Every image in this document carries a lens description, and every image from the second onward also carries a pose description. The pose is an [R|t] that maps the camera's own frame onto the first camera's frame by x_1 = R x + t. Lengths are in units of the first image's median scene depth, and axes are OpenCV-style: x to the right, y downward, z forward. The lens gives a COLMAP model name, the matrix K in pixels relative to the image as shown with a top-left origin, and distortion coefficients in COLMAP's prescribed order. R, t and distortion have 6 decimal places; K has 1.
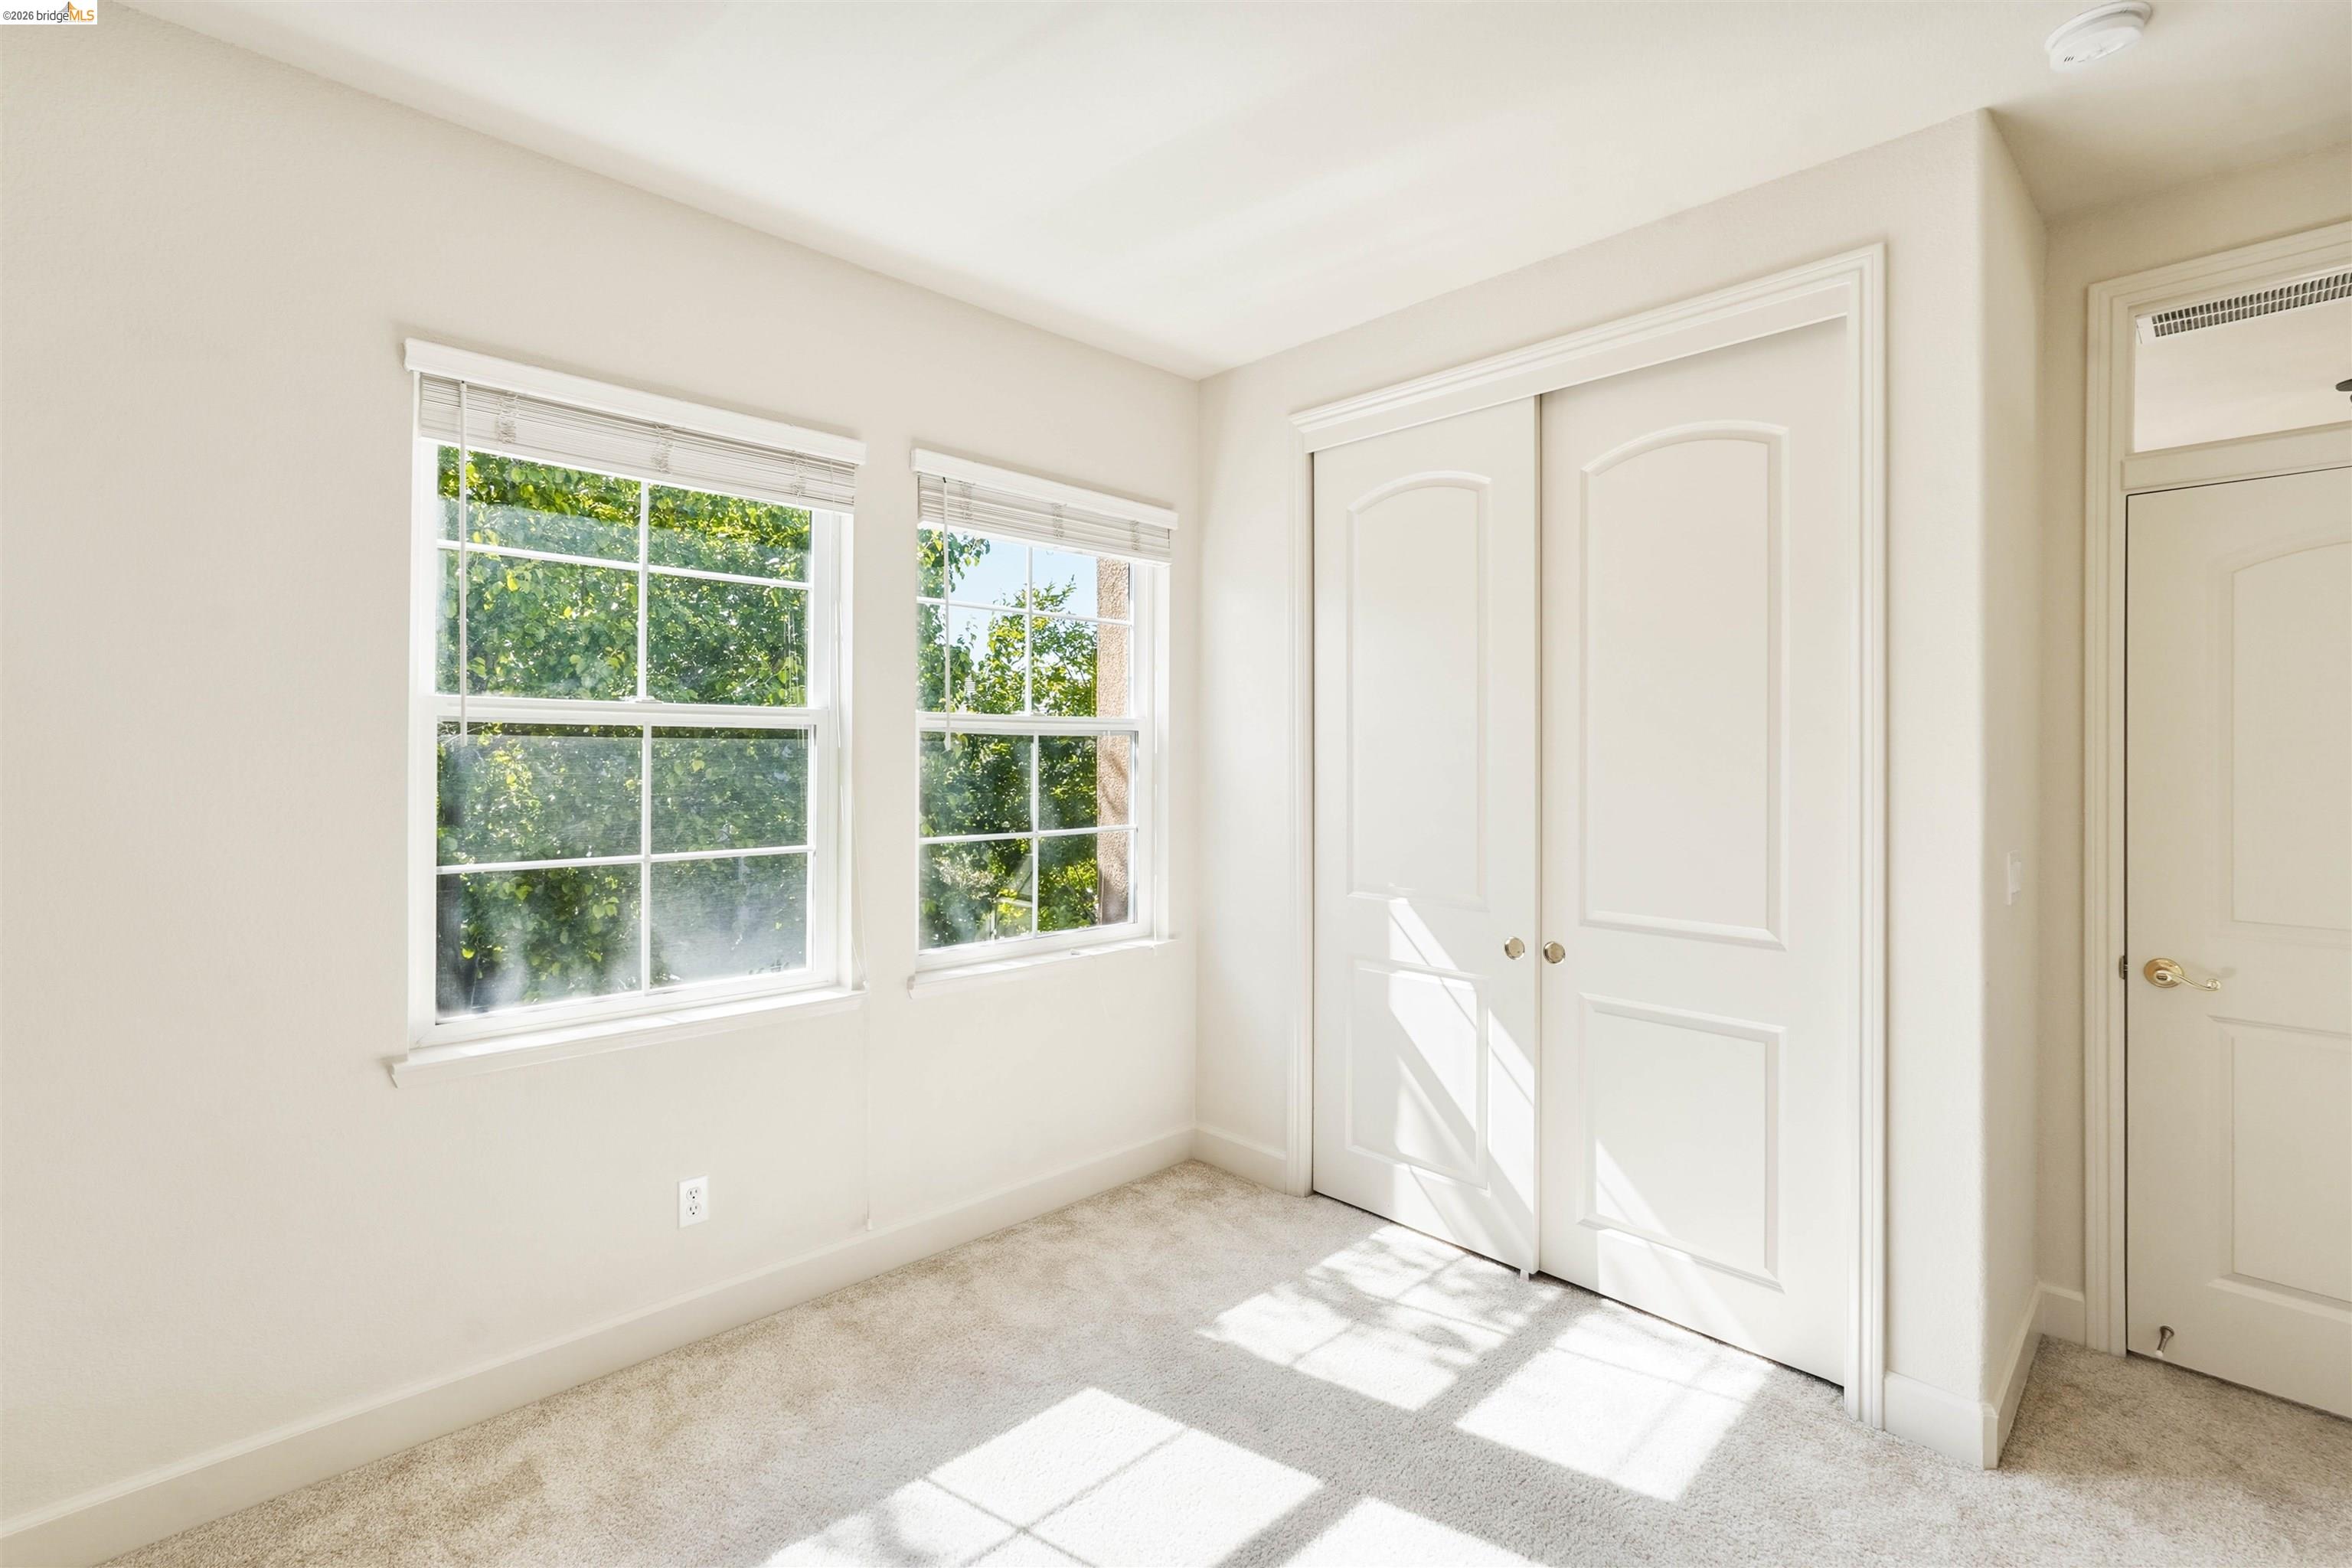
lens RADIAL K [[1066.2, 0, 1166.4], [0, 1066.2, 744.4], [0, 0, 1]] dist [-0.014994, 0.008362]
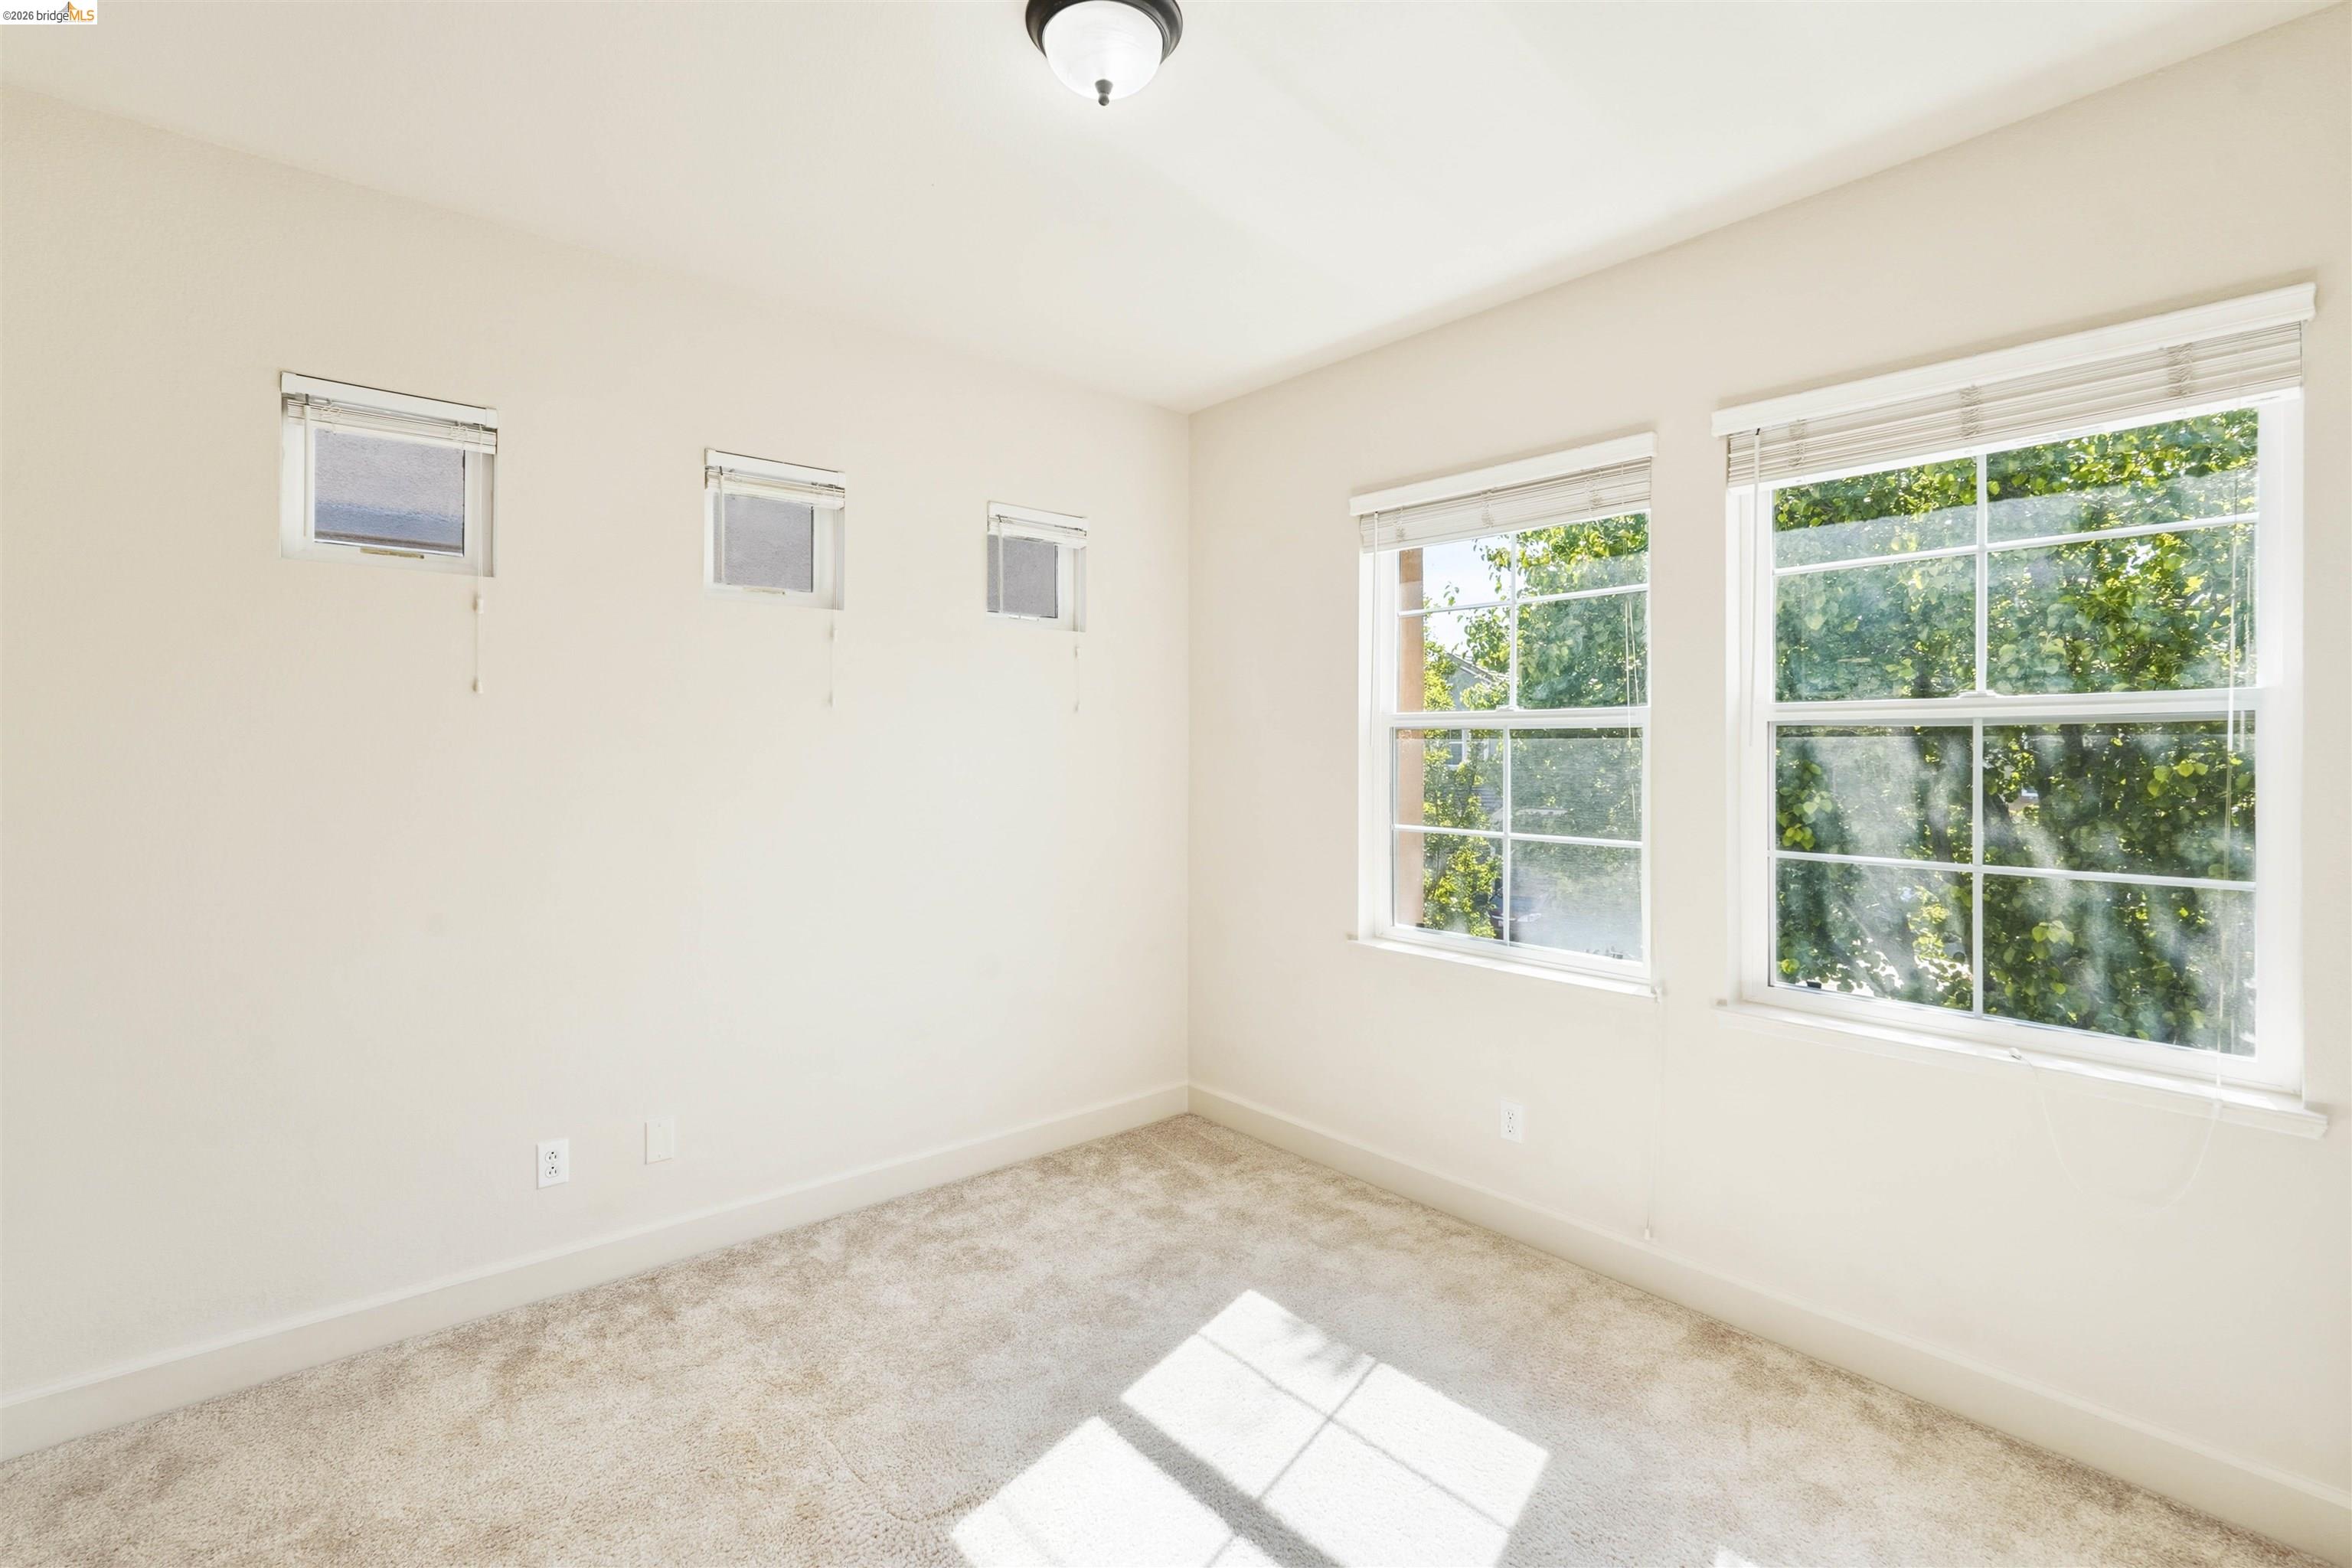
lens RADIAL K [[1066.2, 0, 1166.4], [0, 1066.2, 744.4], [0, 0, 1]] dist [-0.014994, 0.008362]
pose [[-0.064271, -0.012268, -0.997857, 0.716492], [-0.000162, 0.999925, -0.012283, 0.014813], [0.997932, -0.000628, -0.064268, 0.620355]]
